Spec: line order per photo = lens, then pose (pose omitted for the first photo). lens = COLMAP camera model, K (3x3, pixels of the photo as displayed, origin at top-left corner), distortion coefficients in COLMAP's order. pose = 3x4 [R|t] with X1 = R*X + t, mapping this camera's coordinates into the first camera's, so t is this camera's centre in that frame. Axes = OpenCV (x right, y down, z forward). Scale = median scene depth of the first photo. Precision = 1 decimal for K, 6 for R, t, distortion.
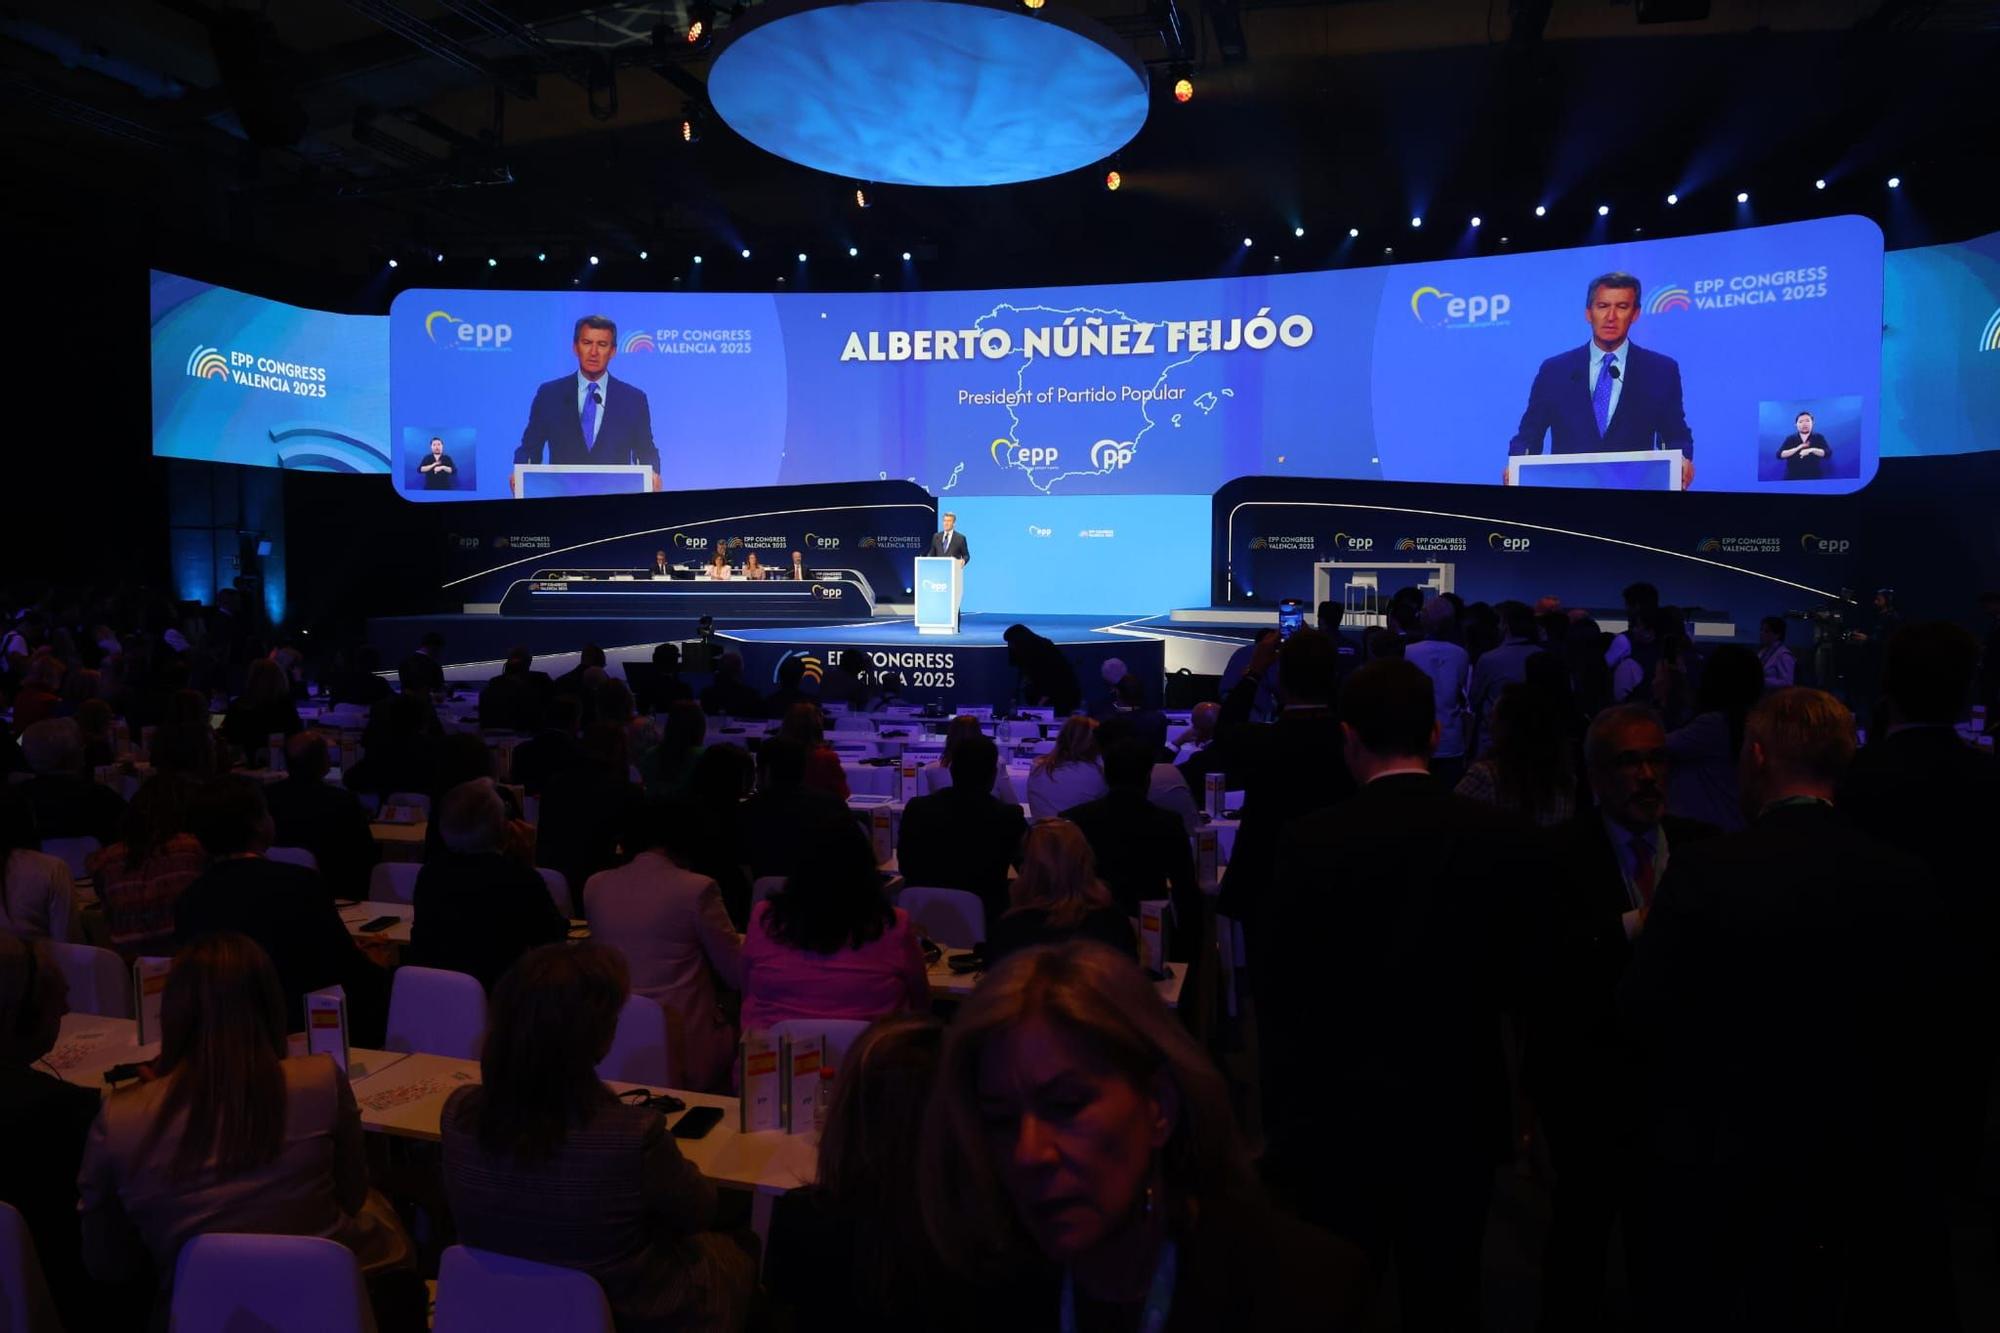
lens RADIAL K [[1398.6, 0, 997.9], [0, 1398.6, 675.3], [0, 0, 1]] dist [-0.085272, 0.063344]
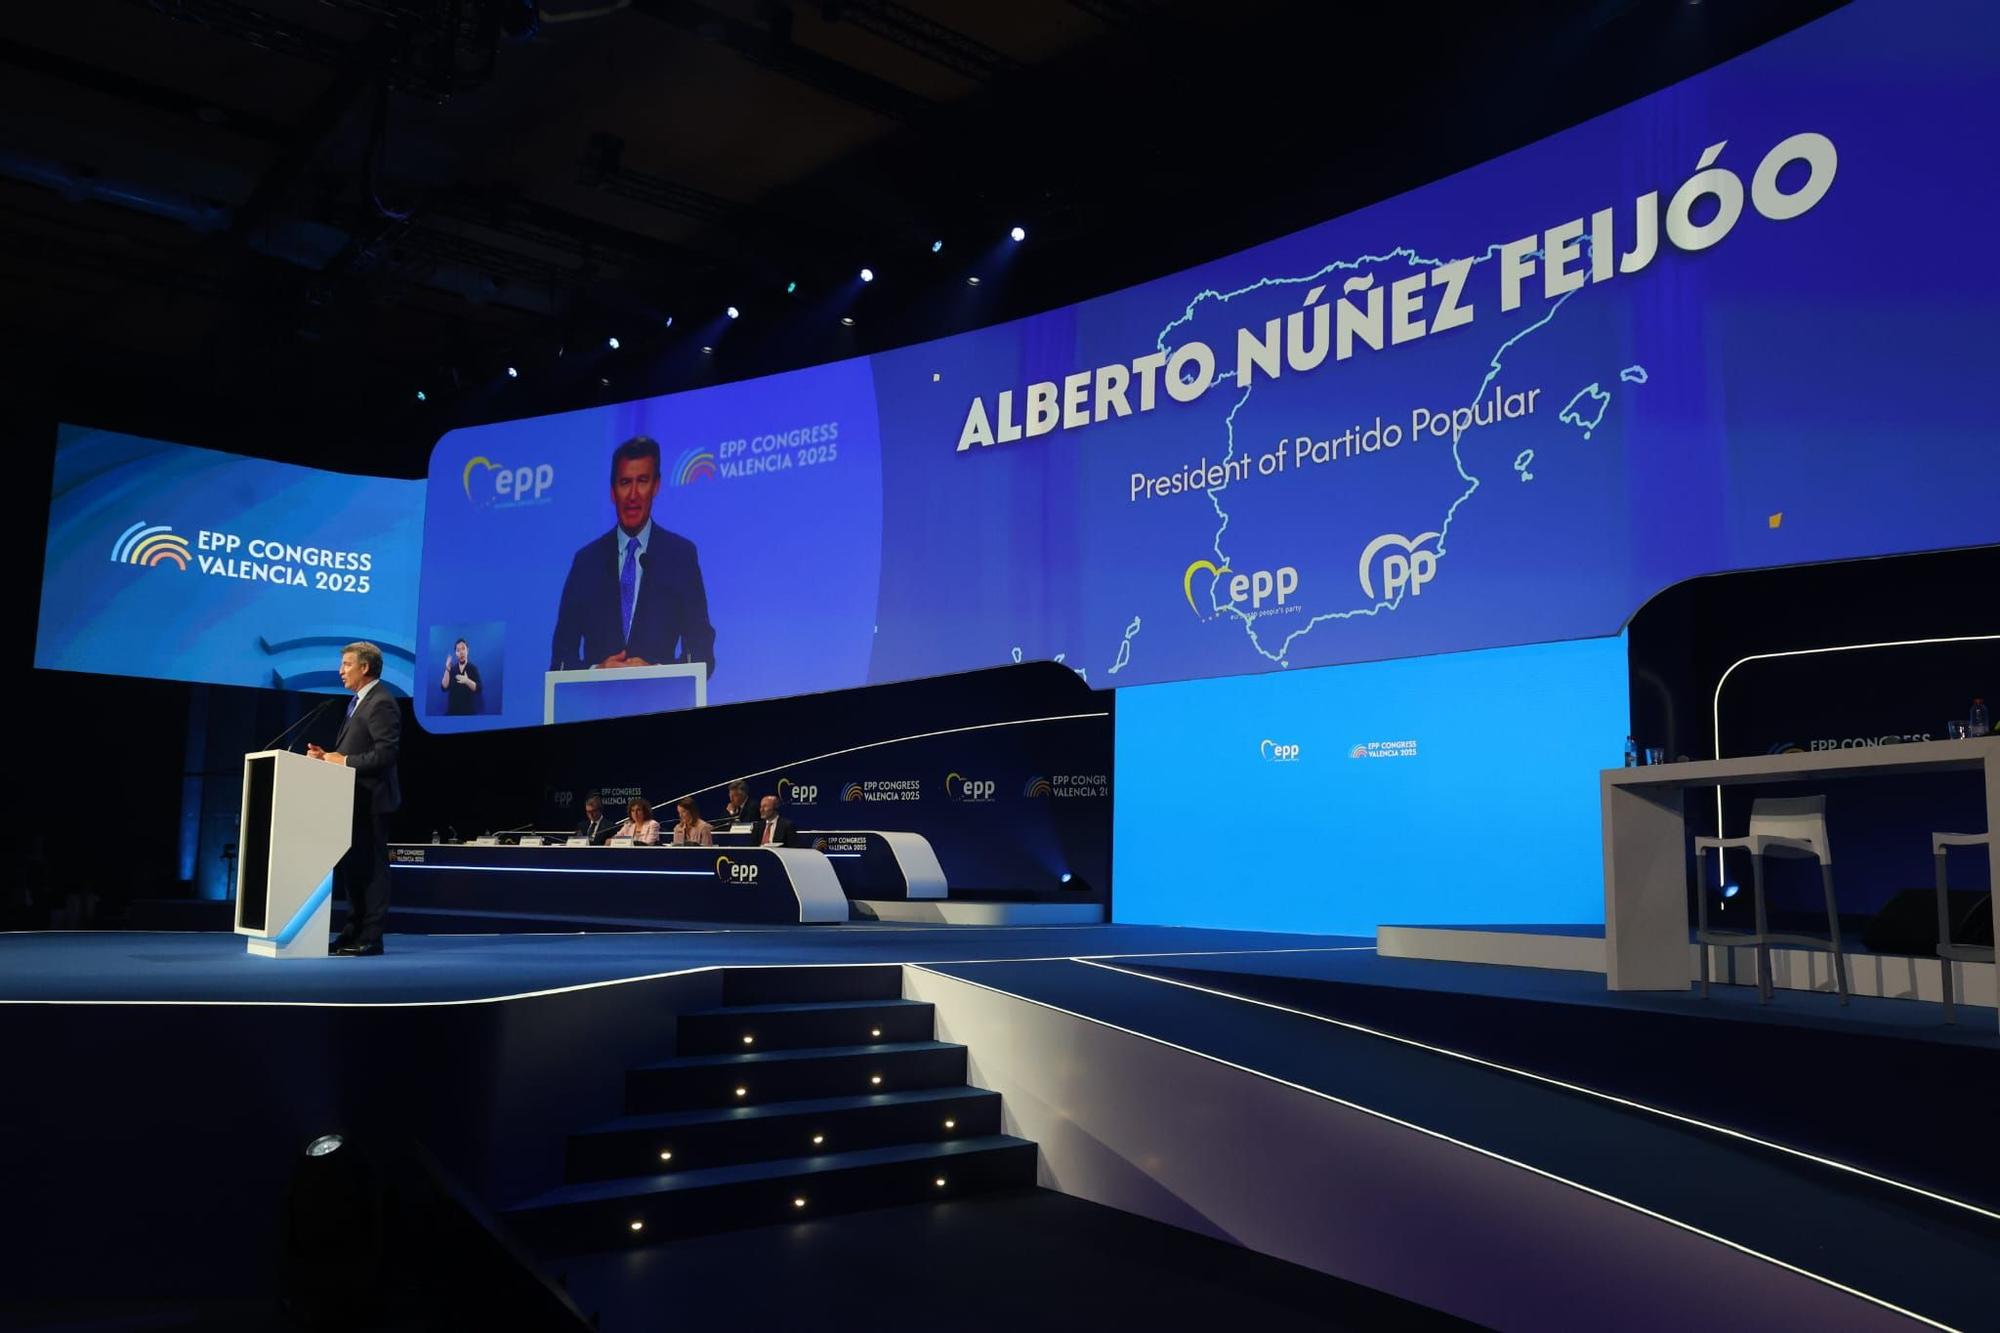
lens RADIAL K [[1615.6, 0, 1001.7], [0, 1615.6, 668.4], [0, 0, 1]] dist [-0.030587, 0.036111]
pose [[0.828741, -0.059911, -0.556416, 0.255839], [-0.056232, 0.980307, -0.189306, -0.024420], [0.556799, 0.188174, 0.809052, 0.526781]]
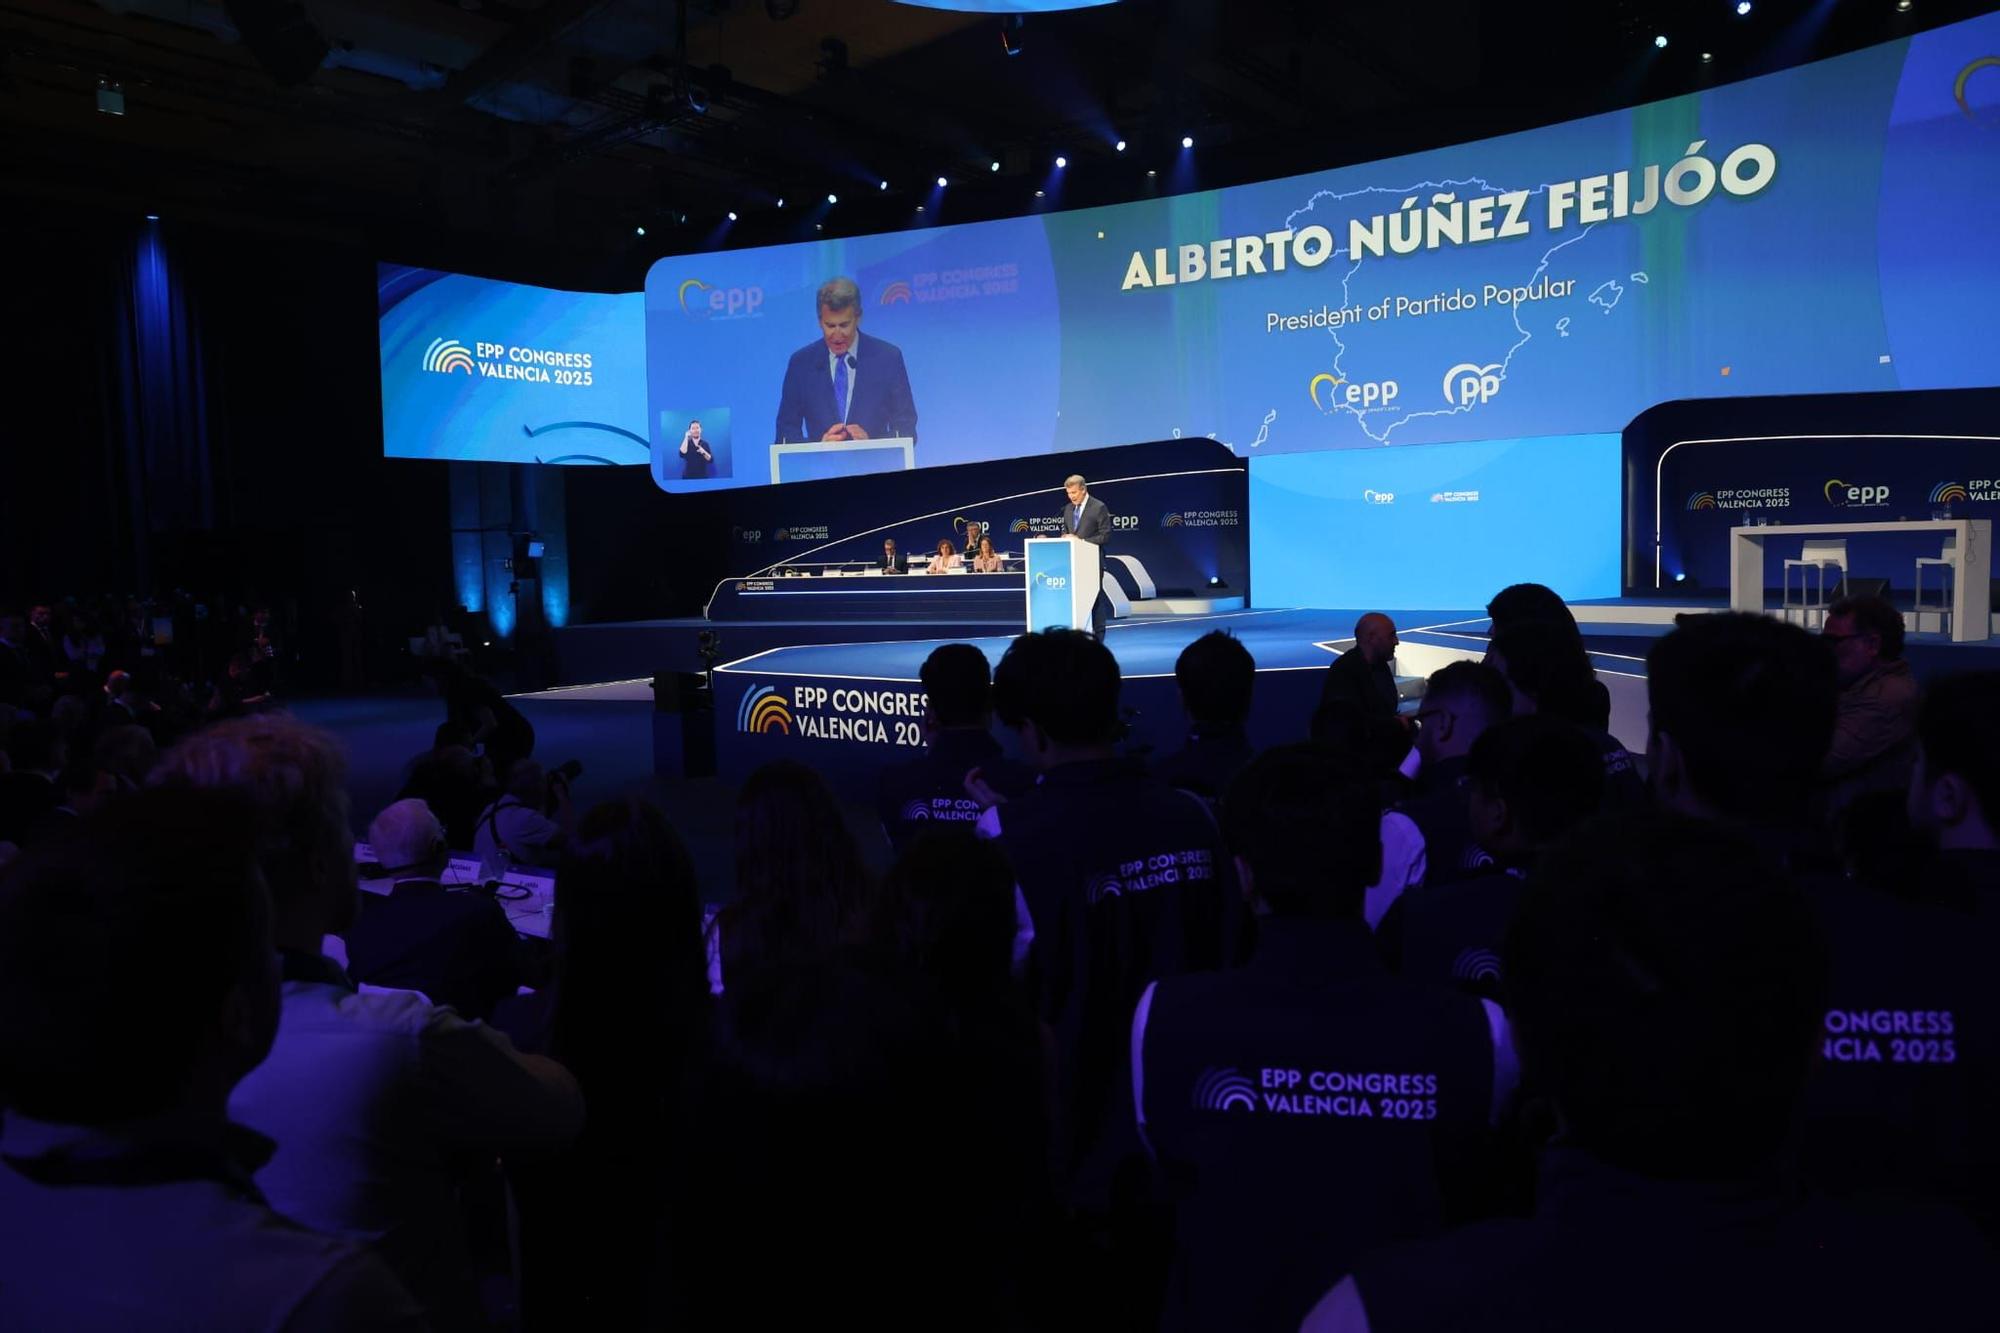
lens RADIAL K [[1398.6, 0, 994.2], [0, 1398.6, 671.7], [0, 0, 1]] dist [-0.085272, 0.063344]
pose [[0.915015, 0.004961, -0.403390, 0.142598], [-0.000795, 0.999945, 0.010494, -0.019061], [0.403419, -0.009282, 0.914968, 0.257071]]
